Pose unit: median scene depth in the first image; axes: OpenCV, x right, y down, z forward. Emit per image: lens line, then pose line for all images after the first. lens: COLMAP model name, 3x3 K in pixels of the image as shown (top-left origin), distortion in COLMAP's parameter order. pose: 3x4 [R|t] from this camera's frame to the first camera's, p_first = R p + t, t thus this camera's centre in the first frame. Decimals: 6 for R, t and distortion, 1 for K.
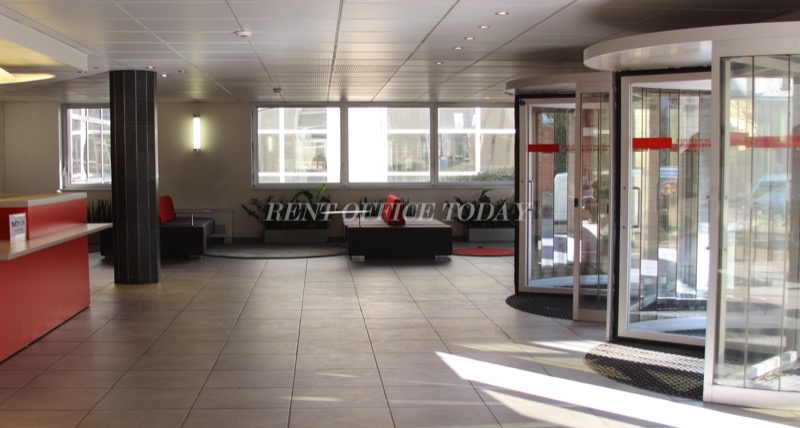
lens RADIAL K [[1001.3, 0, 400.0], [0, 1001.3, 214.0], [0, 0, 1]] dist [-0.193518, -0.016159]
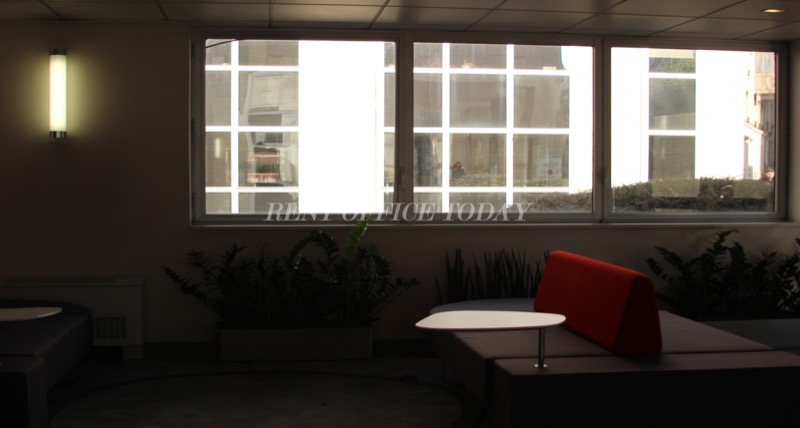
lens RADIAL K [[1001.3, 0, 400.0], [0, 1001.3, 214.0], [0, 0, 1]] dist [-0.193518, -0.016159]
pose [[0.998373, 0.002567, 0.056961, -0.082832], [-0.001758, 0.999897, -0.014249, -0.024906], [-0.056992, 0.014126, 0.998275, 0.568536]]
